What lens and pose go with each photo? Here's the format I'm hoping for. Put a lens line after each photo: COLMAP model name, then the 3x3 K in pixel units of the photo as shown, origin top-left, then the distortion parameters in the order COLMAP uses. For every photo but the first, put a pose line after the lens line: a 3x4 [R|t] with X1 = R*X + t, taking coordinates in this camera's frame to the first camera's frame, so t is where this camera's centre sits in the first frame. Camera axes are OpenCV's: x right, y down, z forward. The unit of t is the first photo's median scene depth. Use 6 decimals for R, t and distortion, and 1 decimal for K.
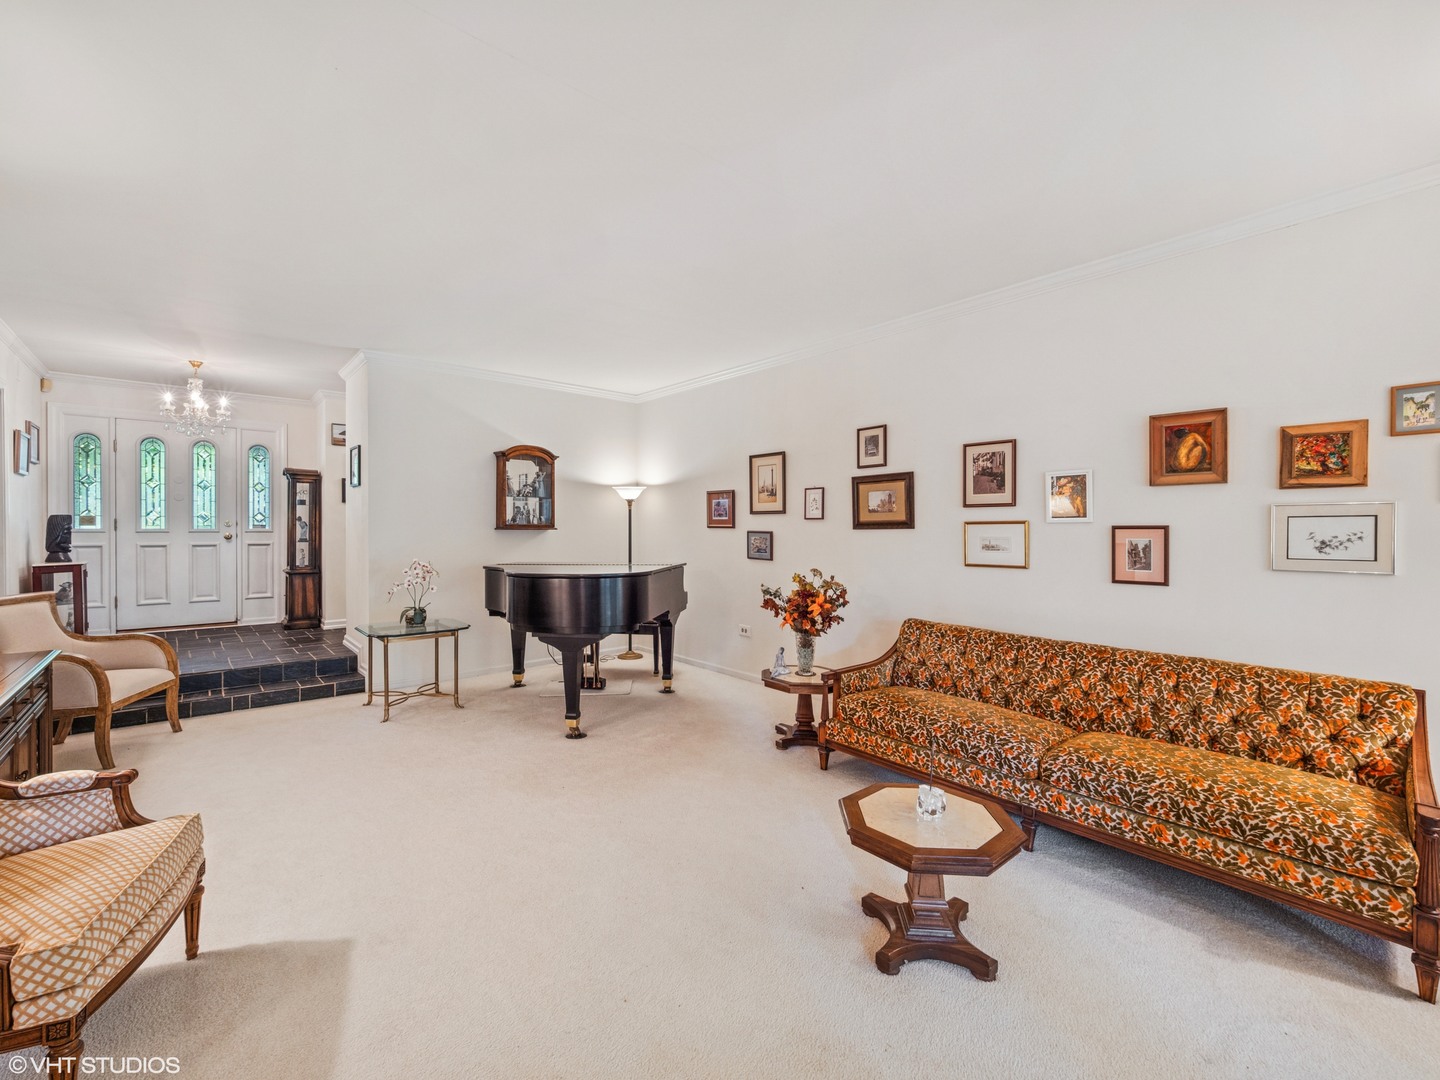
lens RADIAL K [[621.8, 0, 717.6], [0, 621.8, 536.0], [0, 0, 1]] dist [-0.012220, 0.002110]
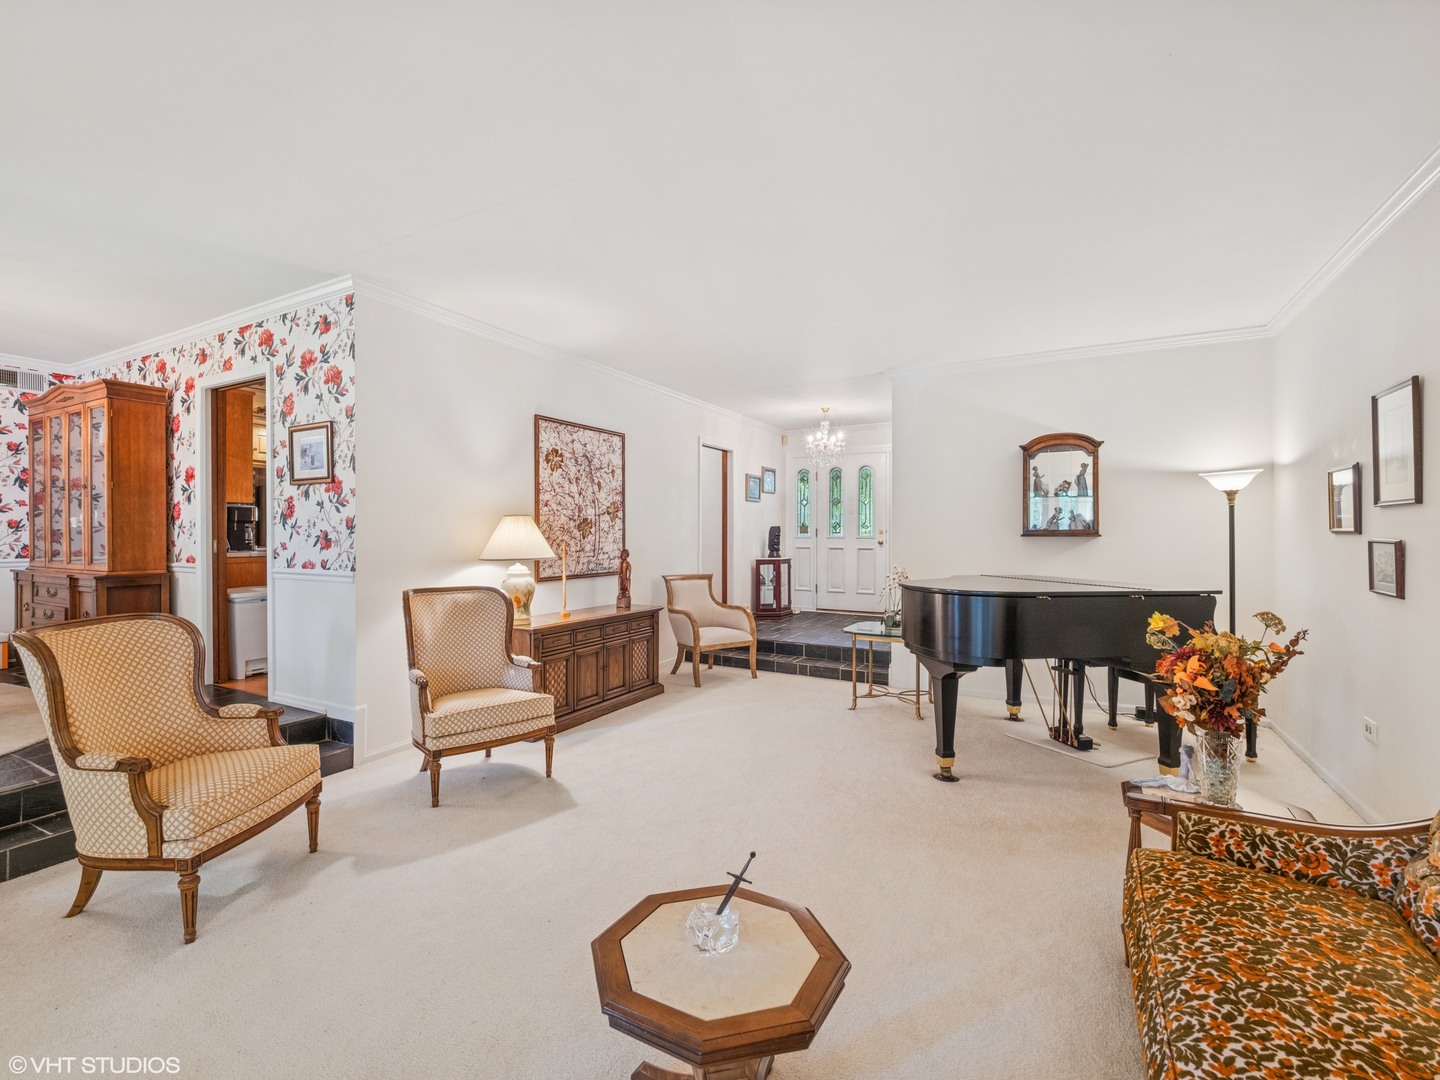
lens RADIAL K [[685.2, 0, 716.8], [0, 685.2, 534.6], [0, 0, 1]] dist [0.001542, -0.000660]
pose [[0.316024, -0.001470, -0.948750, 0.534315], [-0.011131, 0.999924, -0.005257, -0.003816], [0.948686, 0.012222, 0.315983, 0.374183]]
